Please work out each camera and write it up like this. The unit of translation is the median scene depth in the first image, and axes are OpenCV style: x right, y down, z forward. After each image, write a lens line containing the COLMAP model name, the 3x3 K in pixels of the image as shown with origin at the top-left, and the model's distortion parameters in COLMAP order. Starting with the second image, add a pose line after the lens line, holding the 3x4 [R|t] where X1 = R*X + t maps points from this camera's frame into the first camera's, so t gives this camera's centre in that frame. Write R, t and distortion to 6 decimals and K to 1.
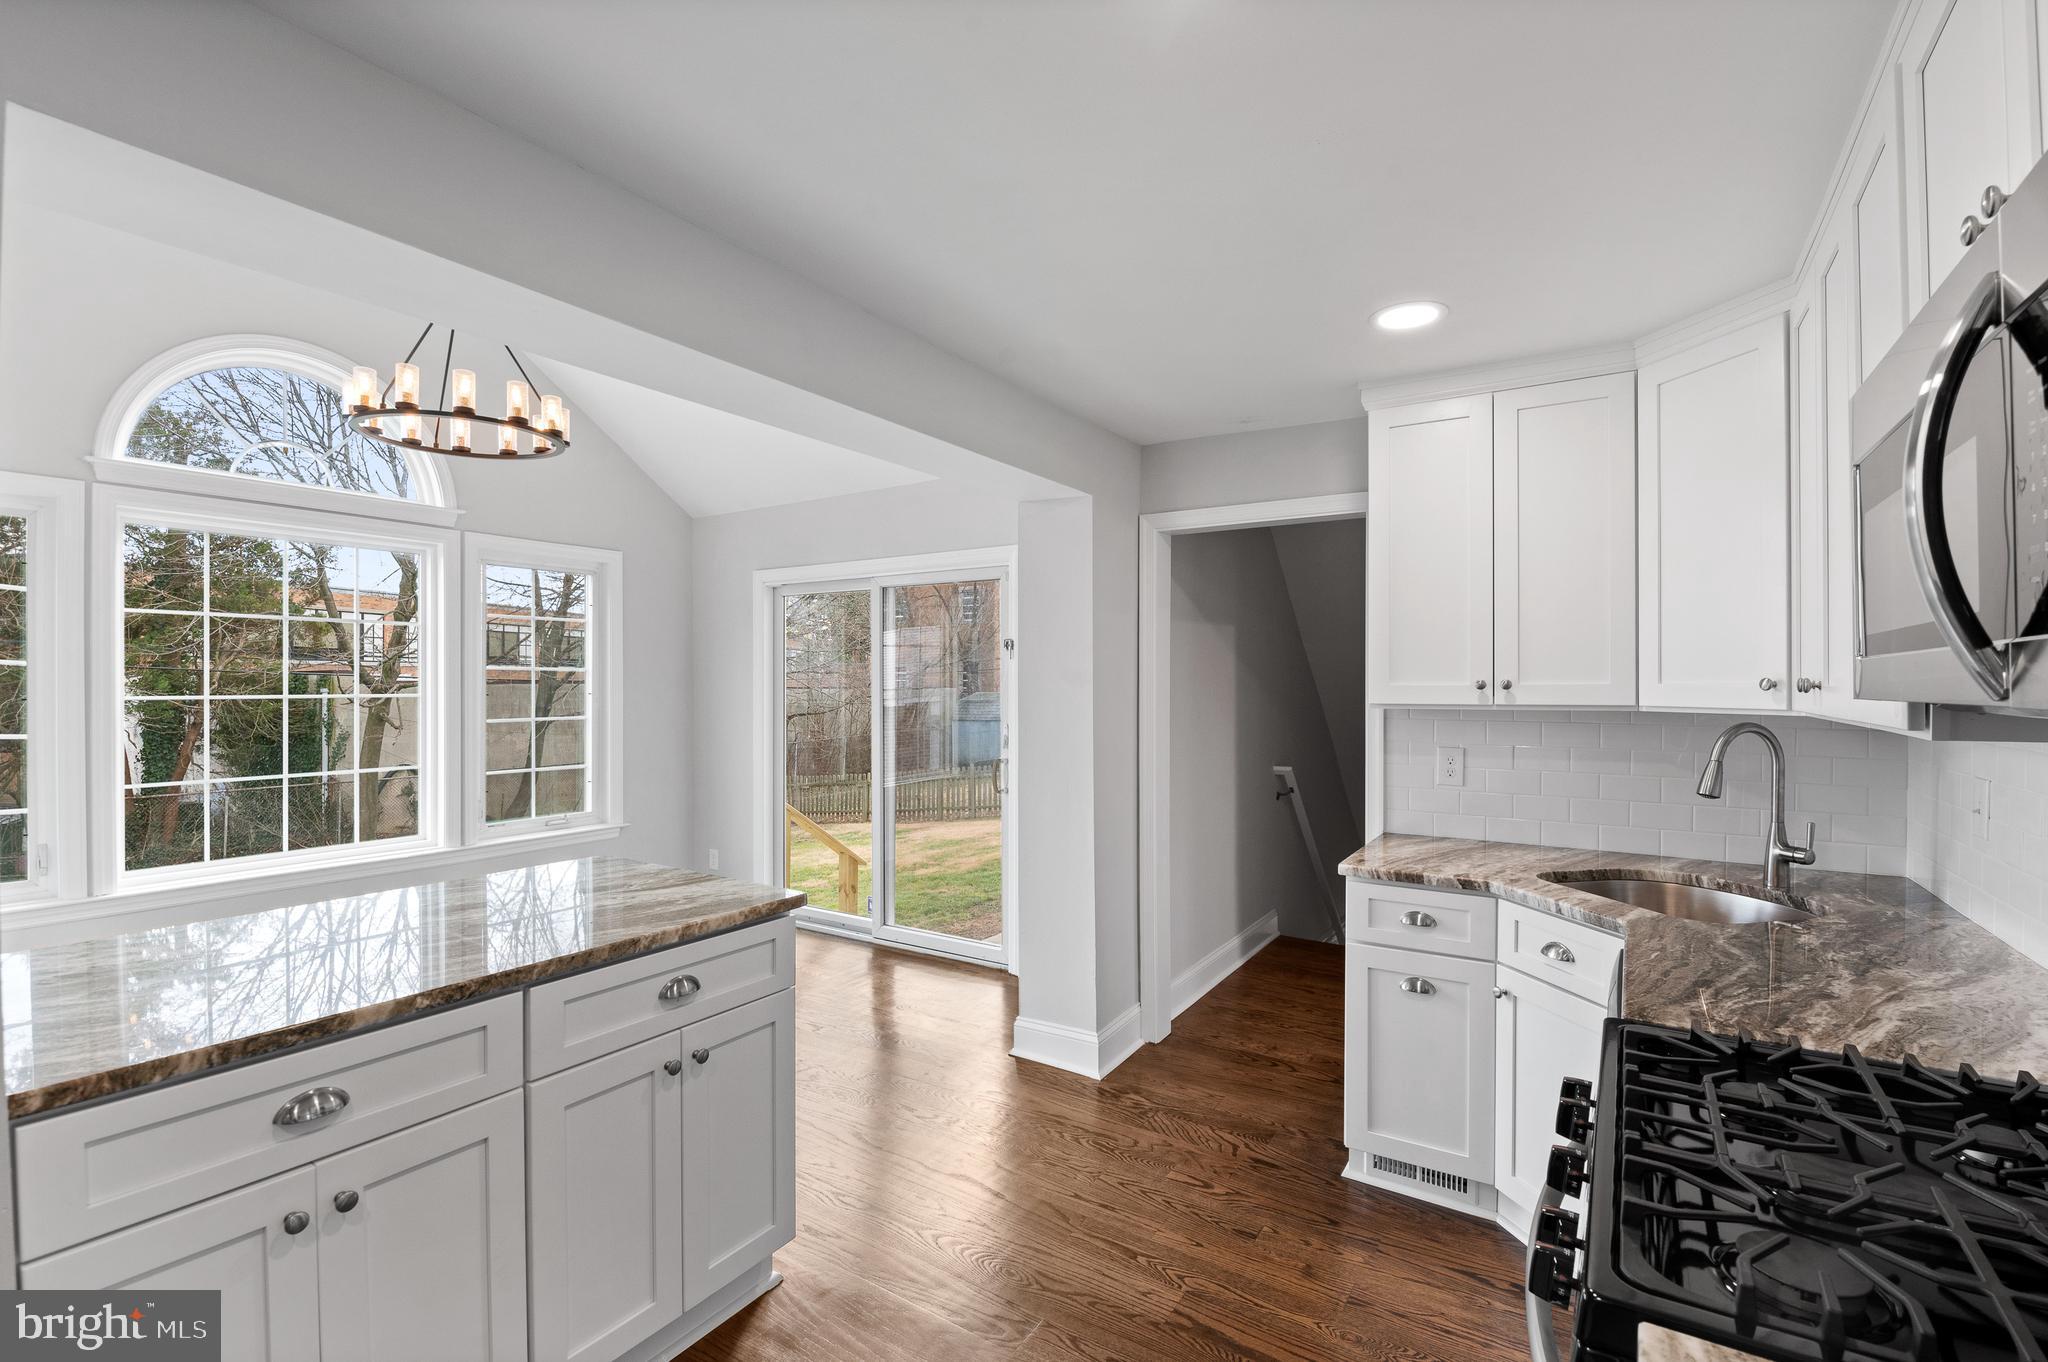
lens RADIAL K [[922.0, 0, 1019.9], [0, 922.0, 674.6], [0, 0, 1]] dist [-0.003472, -0.000828]
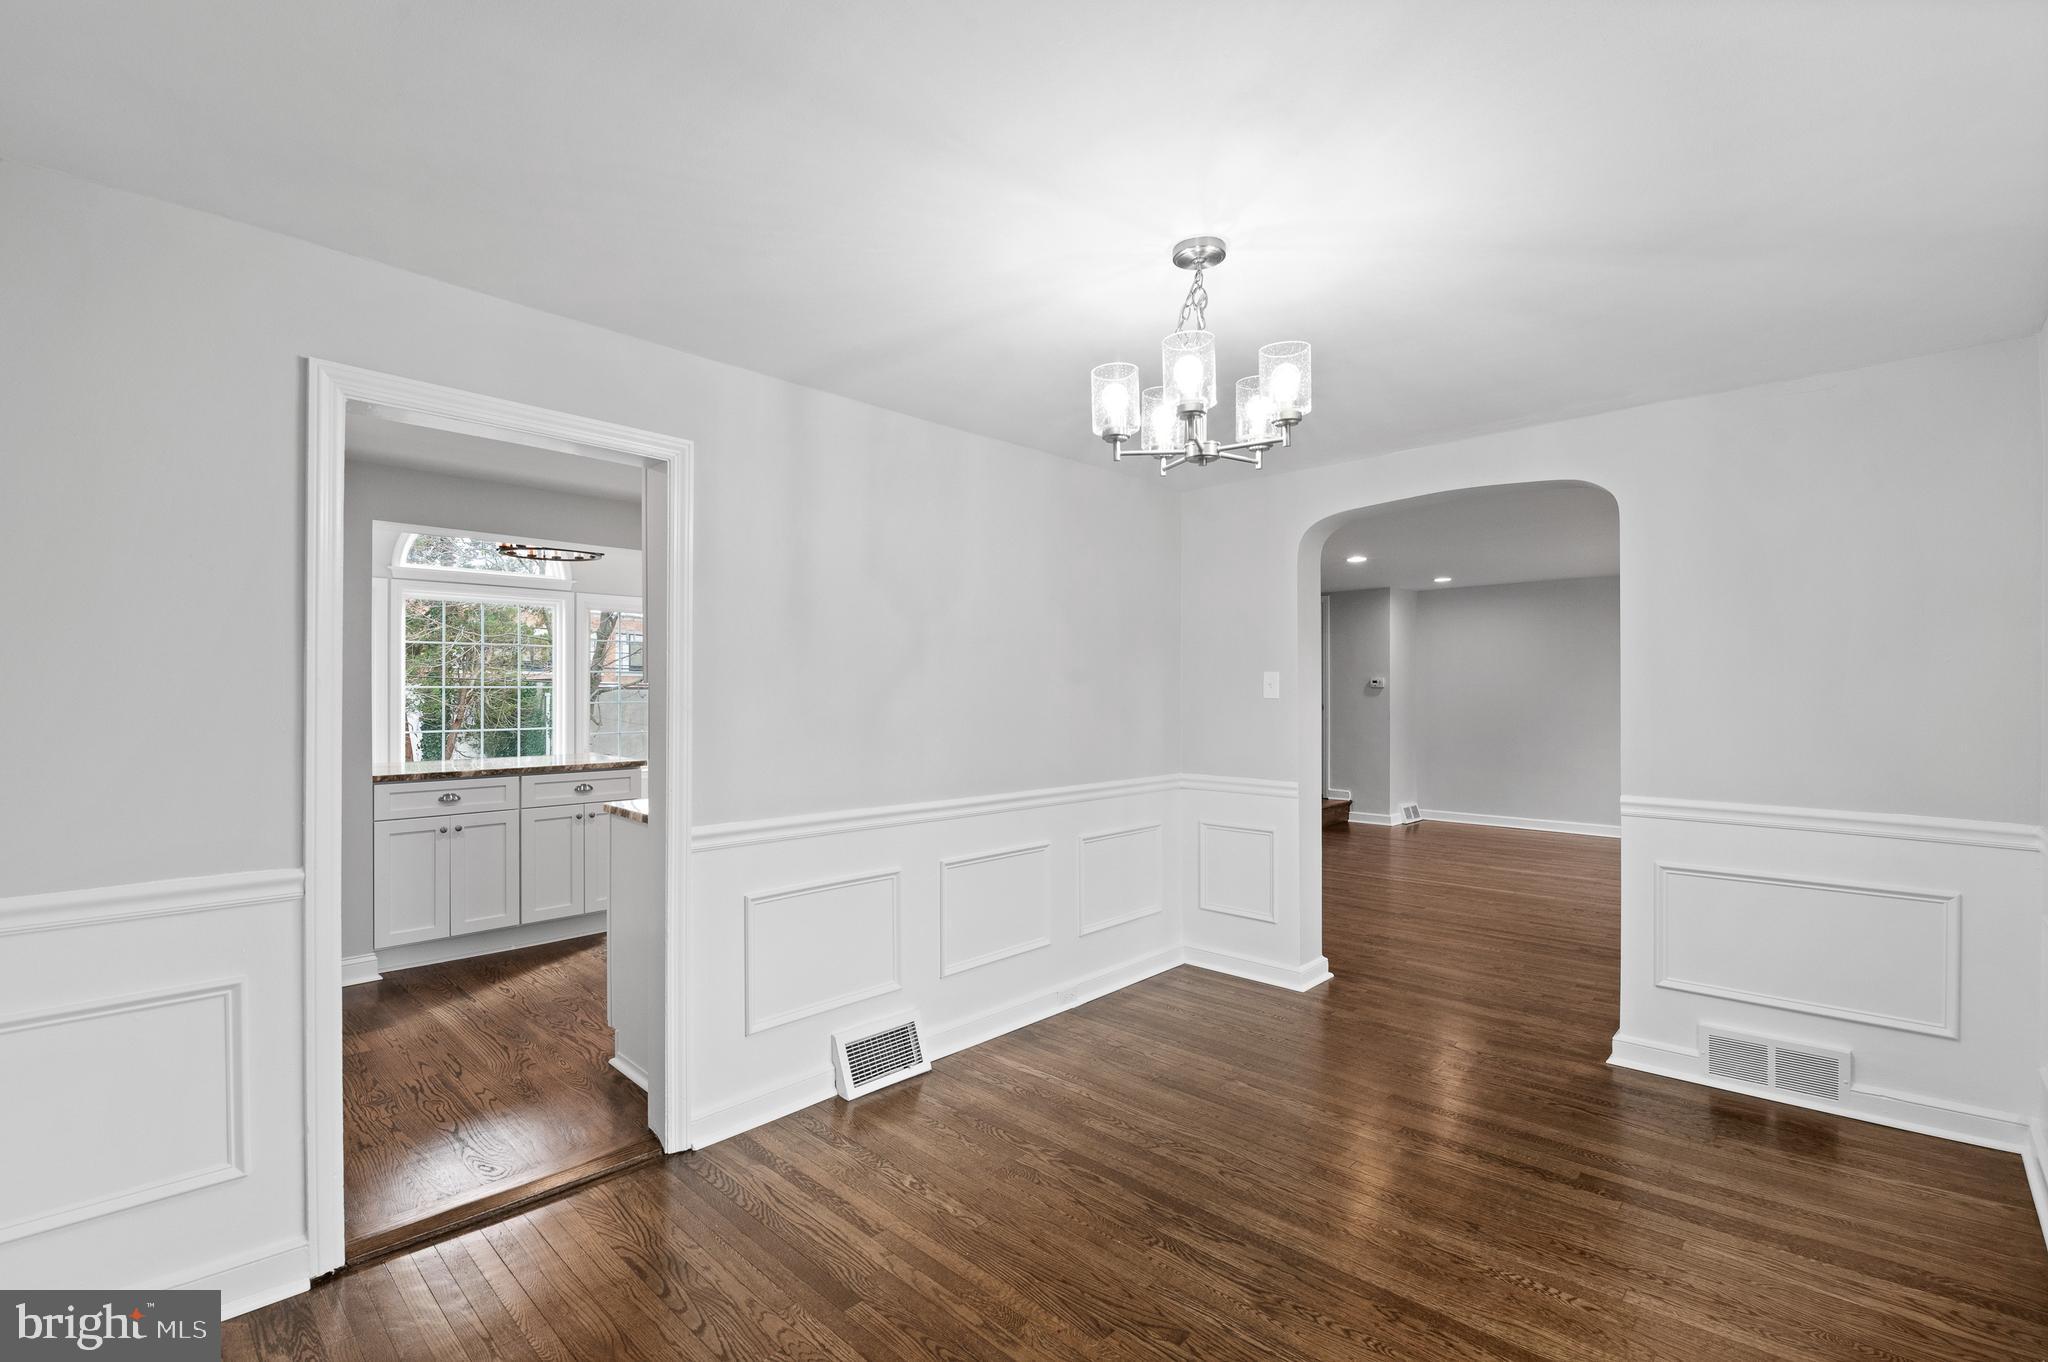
lens RADIAL K [[922.0, 0, 1025.2], [0, 922.0, 691.2], [0, 0, 1]] dist [-0.003472, -0.000828]
pose [[0.982927, 0.004279, -0.183946, 0.744753], [-0.004039, 0.999990, 0.001678, 0.030151], [0.183951, -0.000906, 0.982935, -0.744257]]
